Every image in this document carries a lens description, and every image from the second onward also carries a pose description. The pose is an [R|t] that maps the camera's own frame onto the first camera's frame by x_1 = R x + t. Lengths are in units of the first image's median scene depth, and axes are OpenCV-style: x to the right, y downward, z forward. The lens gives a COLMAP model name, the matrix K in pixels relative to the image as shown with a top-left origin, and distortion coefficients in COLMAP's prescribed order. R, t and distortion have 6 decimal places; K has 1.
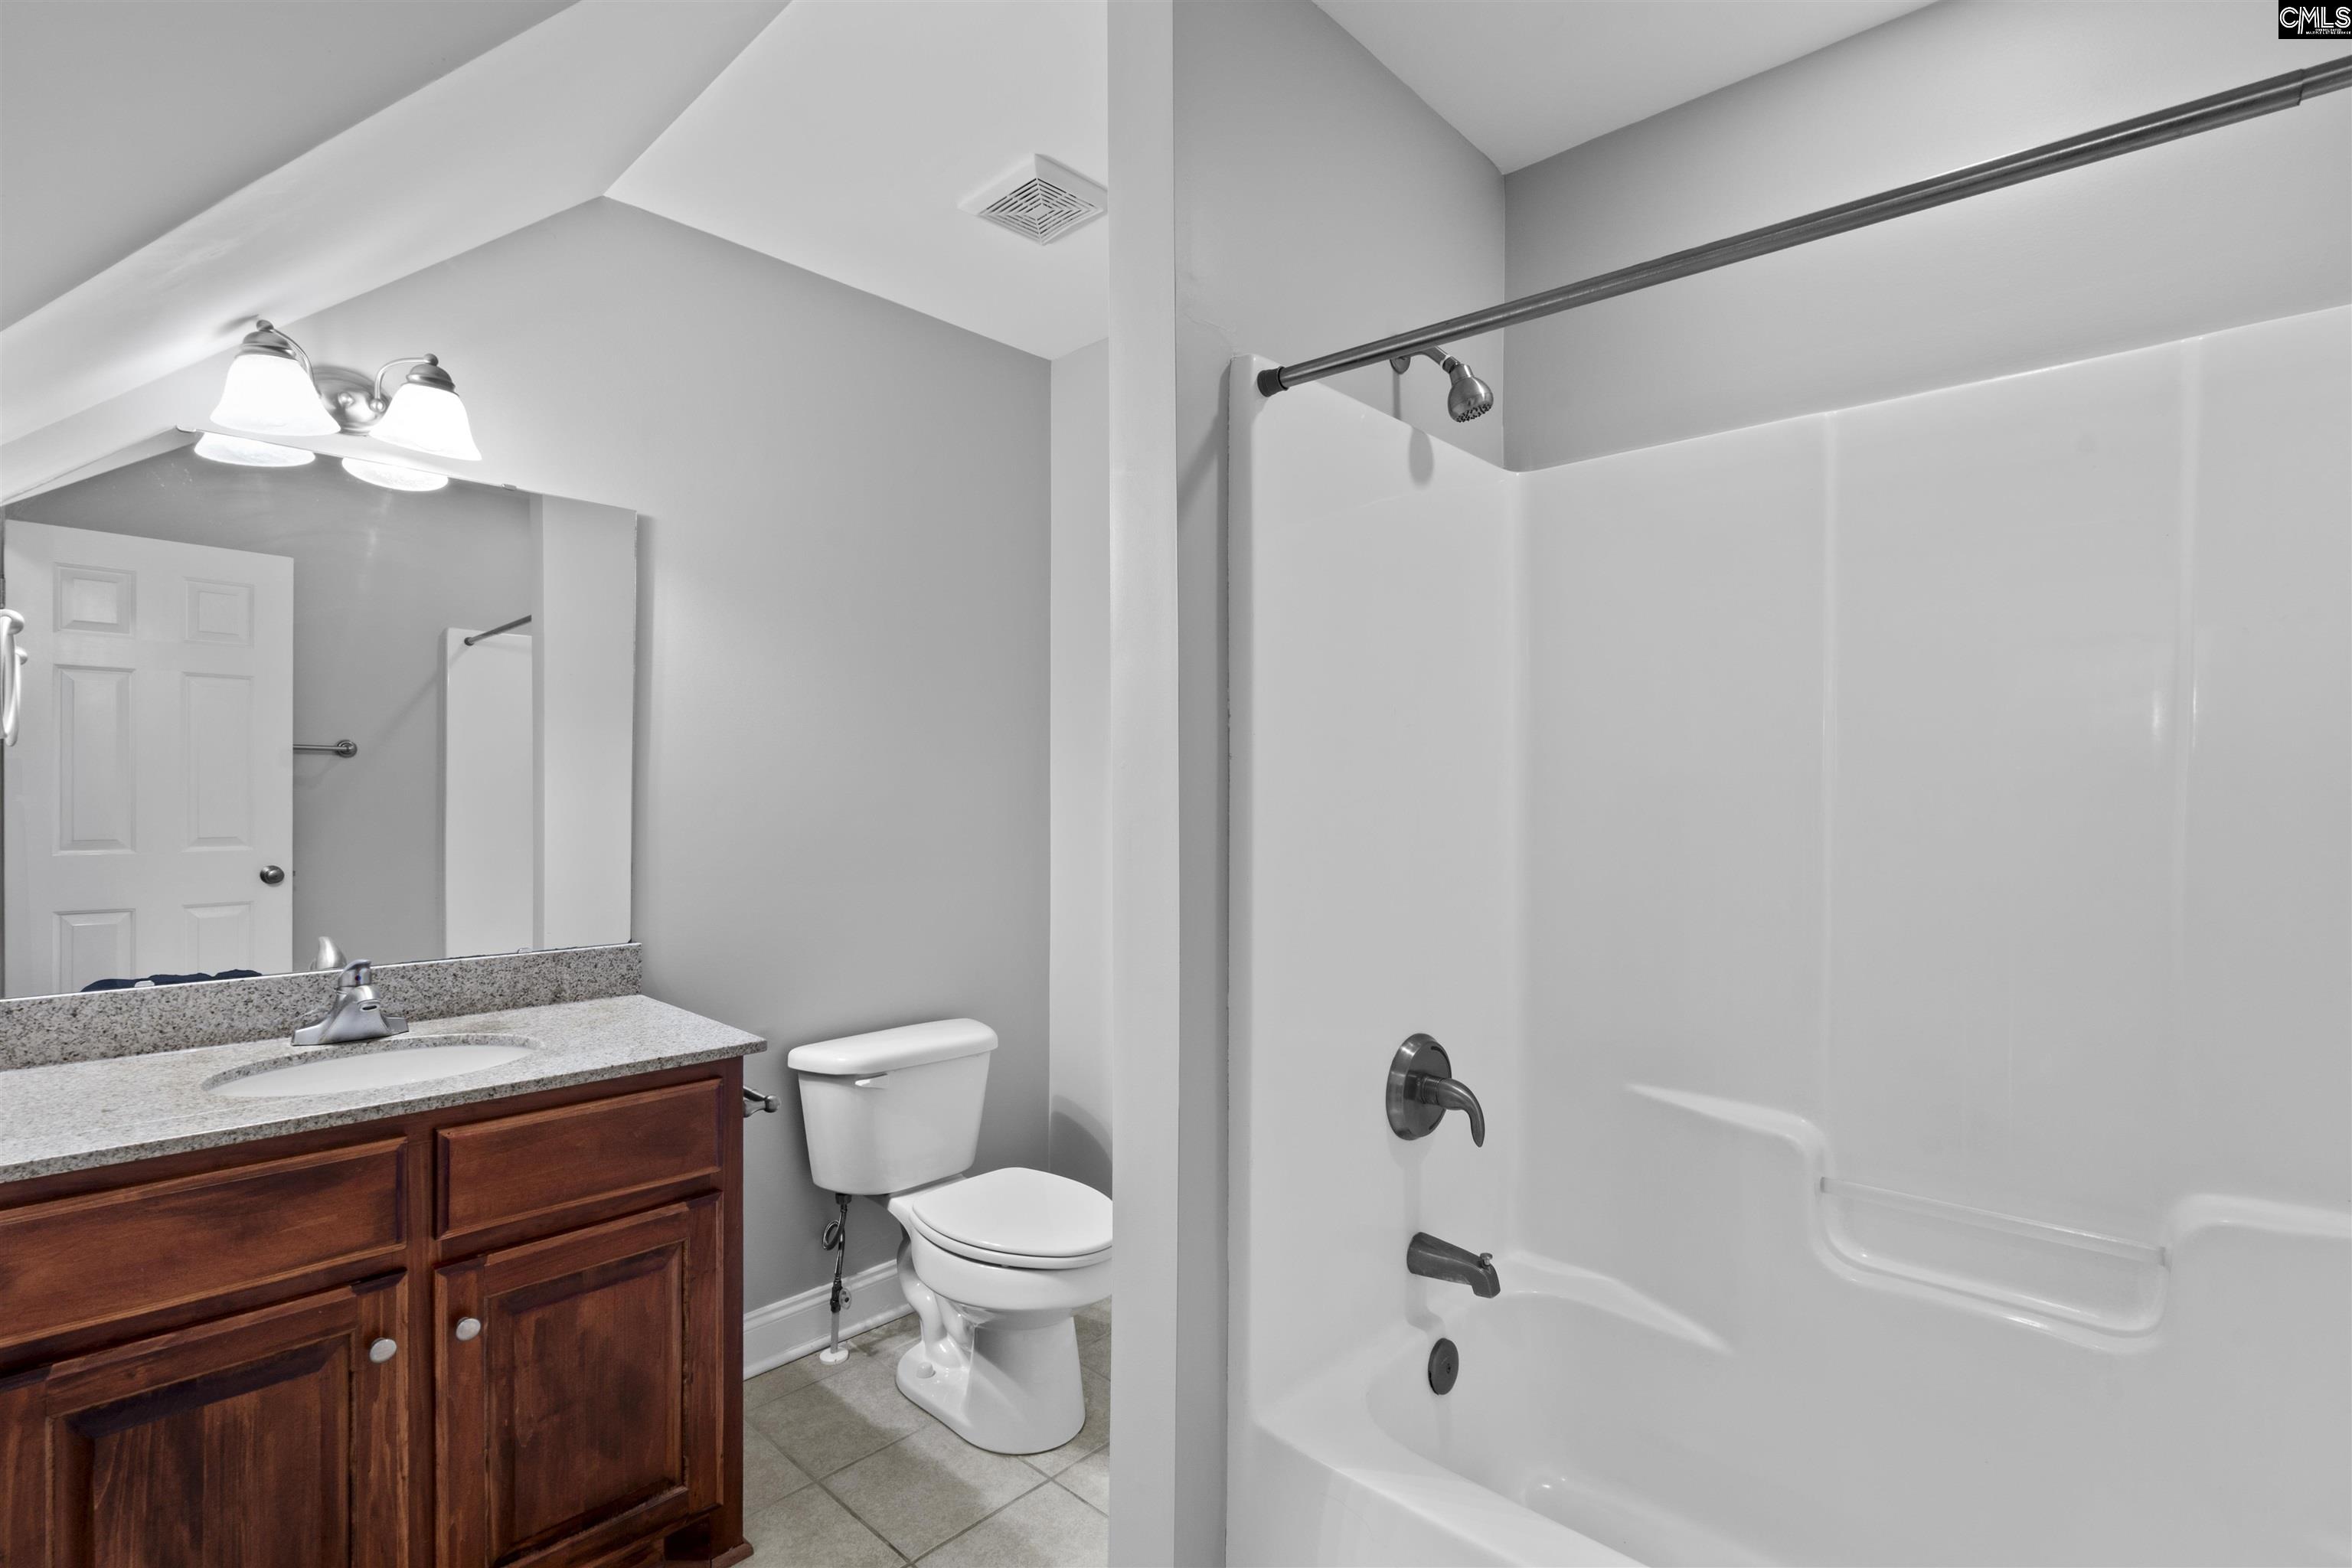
lens RADIAL K [[1104.7, 0, 1177.2], [0, 1104.7, 784.9], [0, 0, 1]] dist [-0.005160, 0.000730]
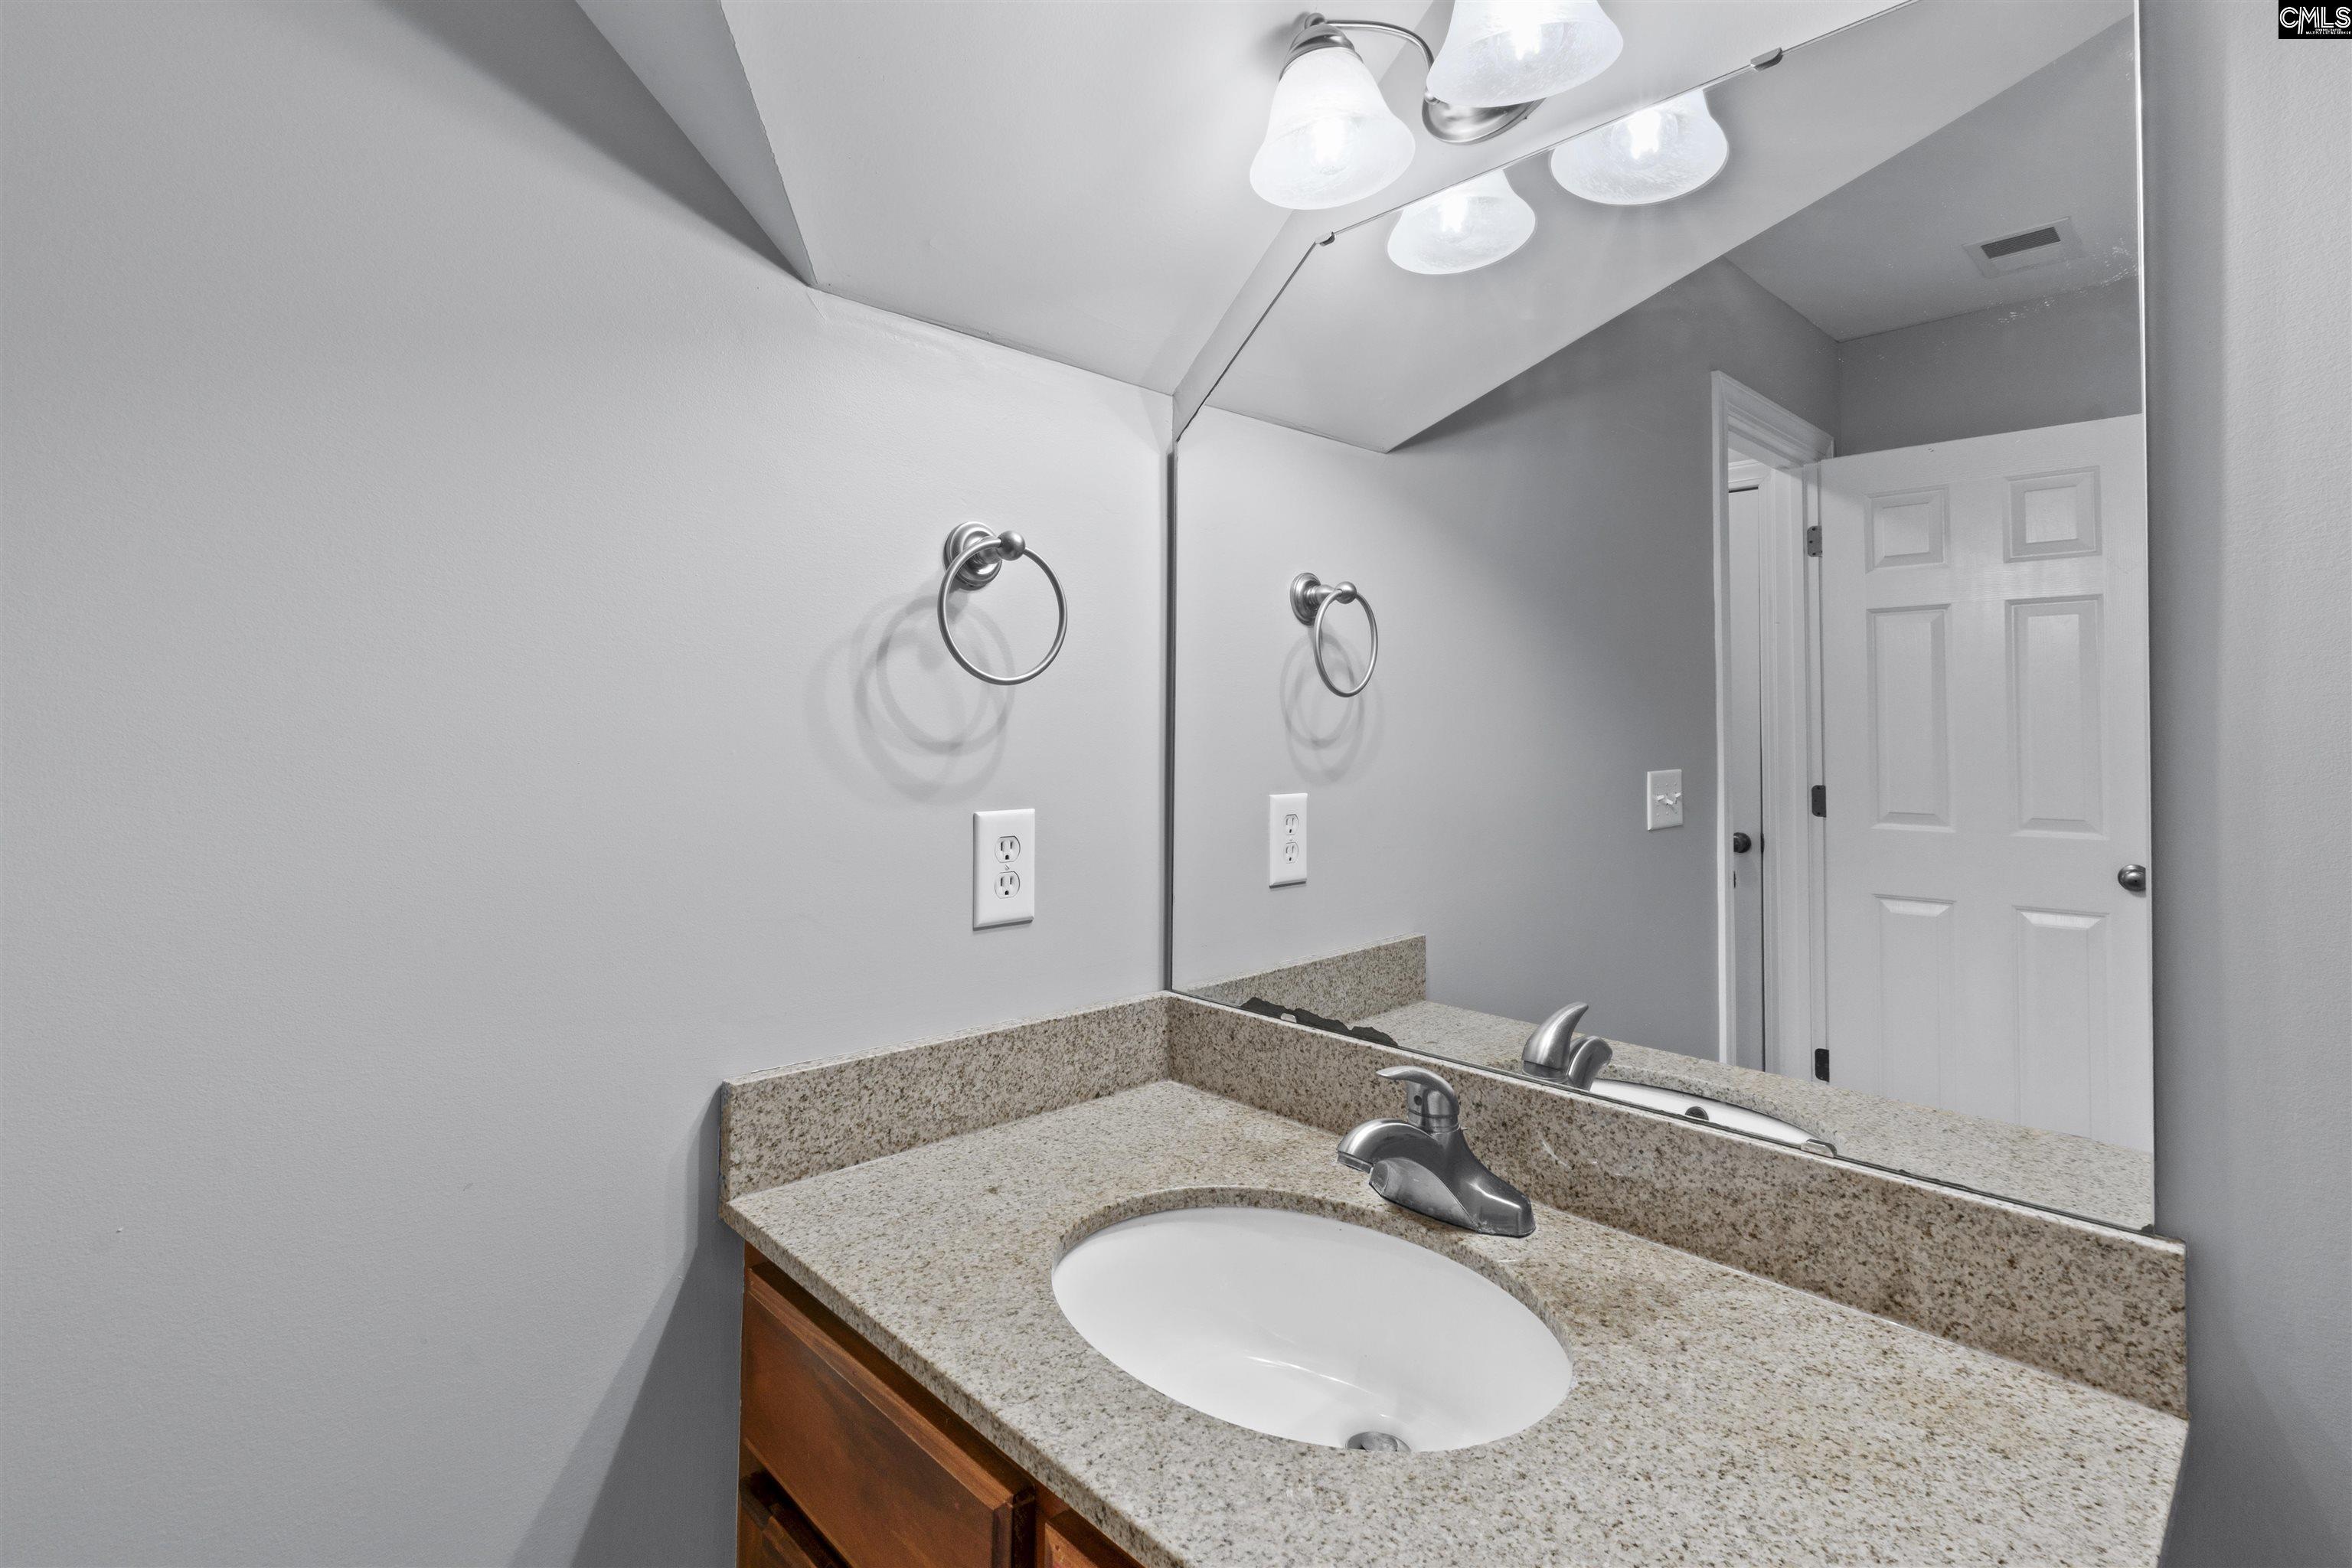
lens RADIAL K [[1104.7, 0, 1175.7], [0, 1104.7, 722.4], [0, 0, 1]] dist [-0.005160, 0.000730]
pose [[-0.071156, -0.023671, -0.997184, -0.167543], [-0.001656, 0.999720, -0.023613, 0.003200], [0.997464, -0.000029, -0.071175, 0.800837]]
